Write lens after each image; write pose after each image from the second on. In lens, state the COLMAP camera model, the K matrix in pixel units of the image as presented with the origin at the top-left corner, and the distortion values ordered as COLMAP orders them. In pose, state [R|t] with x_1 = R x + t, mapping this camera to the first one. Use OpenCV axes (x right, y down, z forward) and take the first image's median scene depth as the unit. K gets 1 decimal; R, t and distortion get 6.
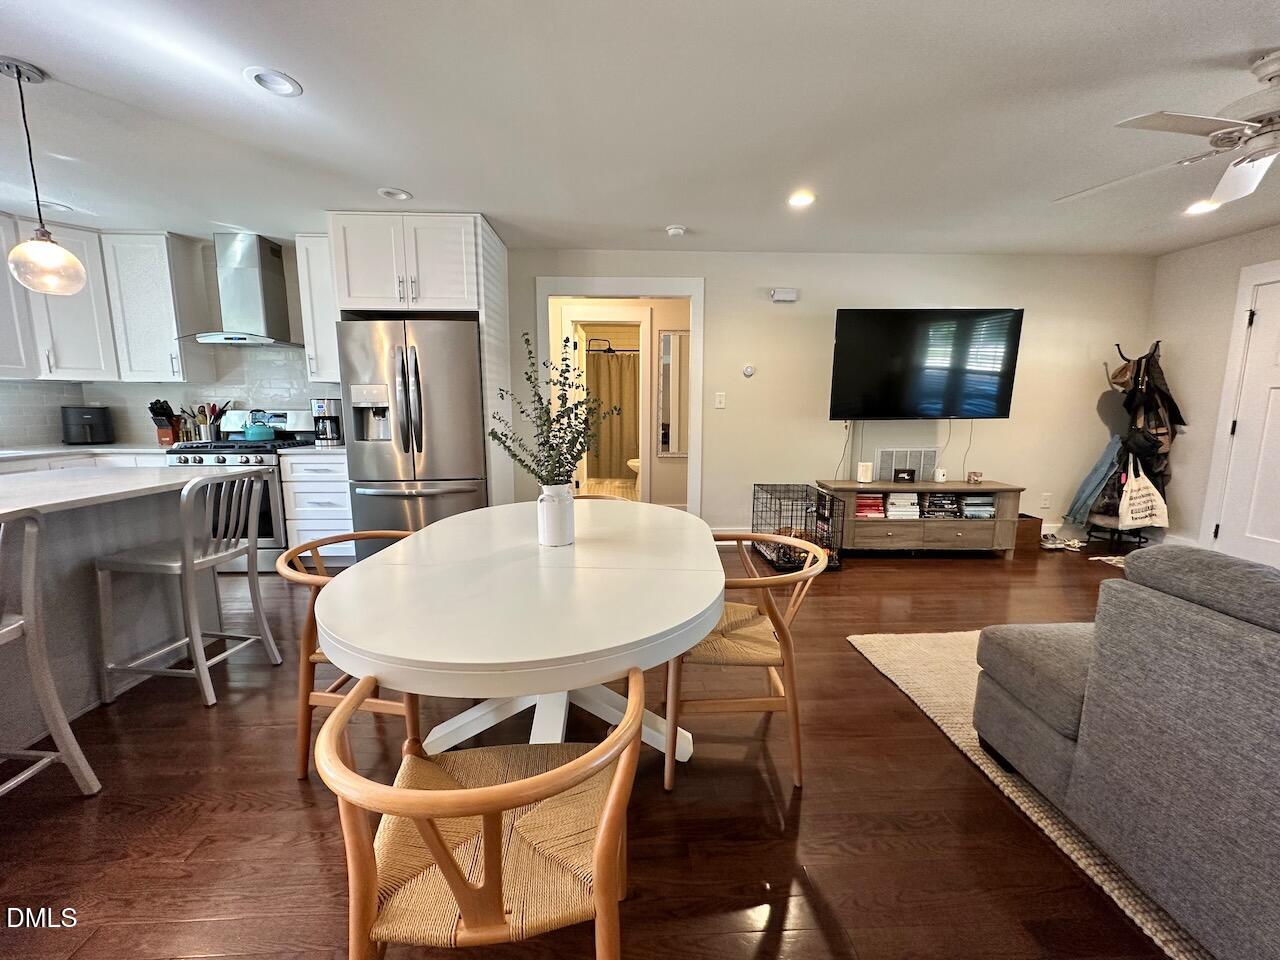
lens RADIAL K [[508.8, 0, 638.2], [0, 508.8, 477.6], [0, 0, 1]] dist [0.002242, 0.000063]
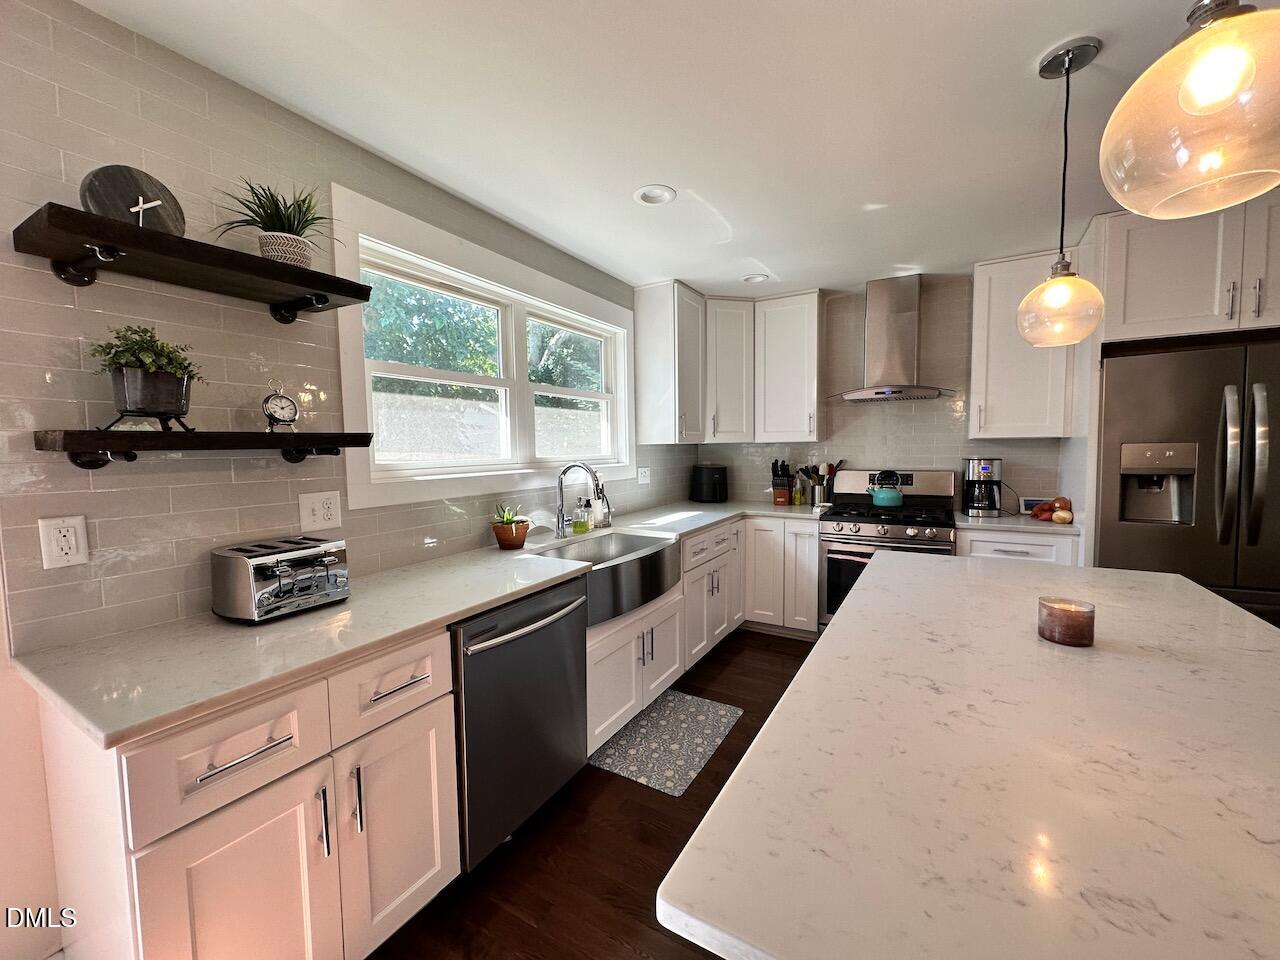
lens RADIAL K [[508.8, 0, 637.7], [0, 508.8, 480.3], [0, 0, 1]] dist [0.002242, 0.000063]
pose [[0.834247, 0.022487, -0.550932, -0.598859], [-0.061583, 0.996717, -0.052569, -0.042227], [0.547941, 0.077783, 0.832893, 0.031608]]
